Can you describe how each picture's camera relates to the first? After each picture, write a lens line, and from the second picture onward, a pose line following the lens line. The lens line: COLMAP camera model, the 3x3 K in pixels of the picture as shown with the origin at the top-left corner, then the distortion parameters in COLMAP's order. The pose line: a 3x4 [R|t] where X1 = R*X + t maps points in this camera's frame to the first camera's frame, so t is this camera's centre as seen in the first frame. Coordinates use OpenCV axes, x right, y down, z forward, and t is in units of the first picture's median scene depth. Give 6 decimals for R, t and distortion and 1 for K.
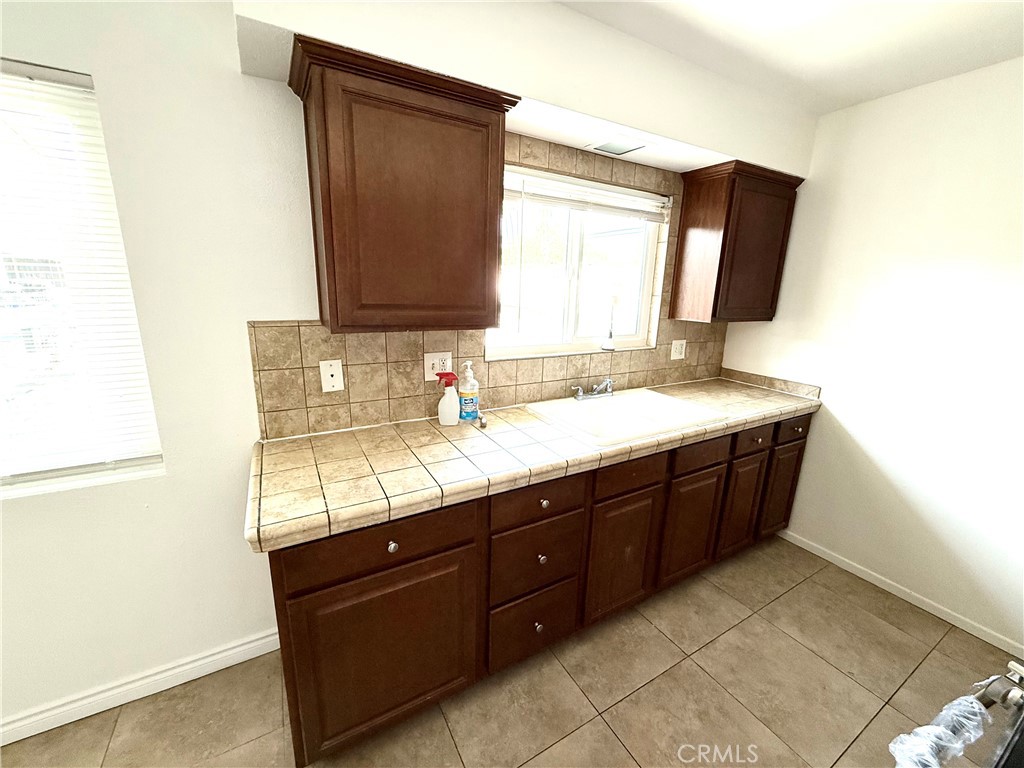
lens RADIAL K [[407.4, 0, 512.0], [0, 407.4, 383.5], [0, 0, 1]] dist [-0.000449, 0.000022]
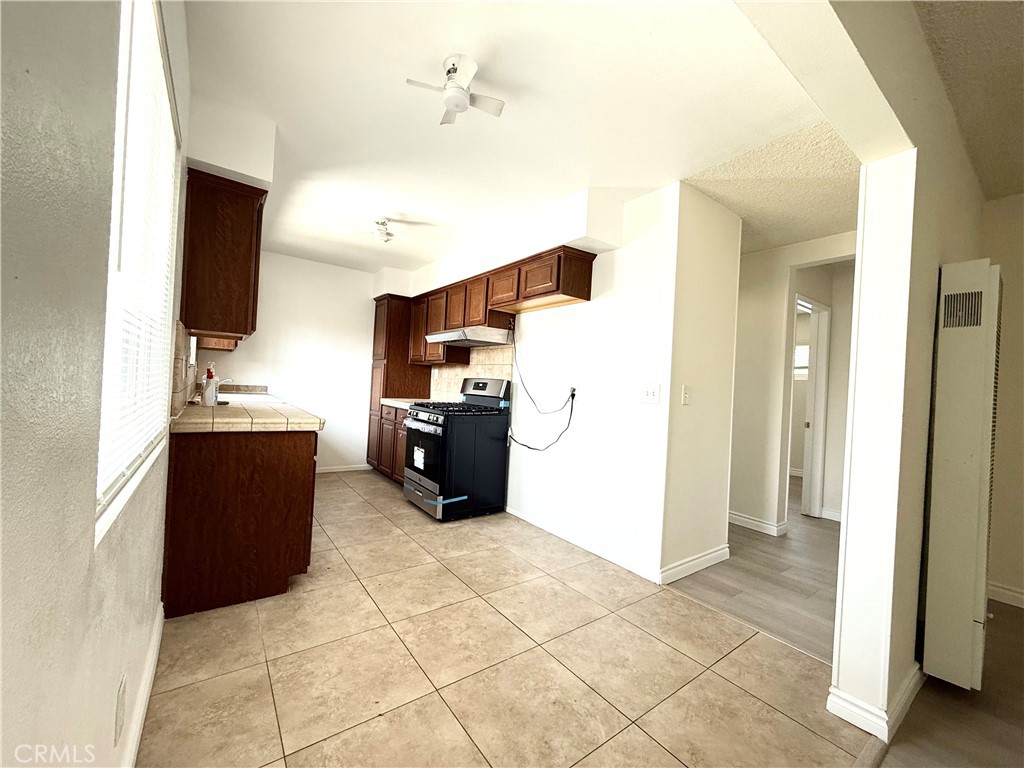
lens RADIAL K [[407.4, 0, 511.4], [0, 407.4, 385.3], [0, 0, 1]] dist [-0.000449, 0.000022]
pose [[-0.111963, -0.035473, 0.993079, -1.733094], [0.177209, 0.982631, 0.055079, 0.141768], [-0.977784, 0.182149, -0.103732, 0.109782]]
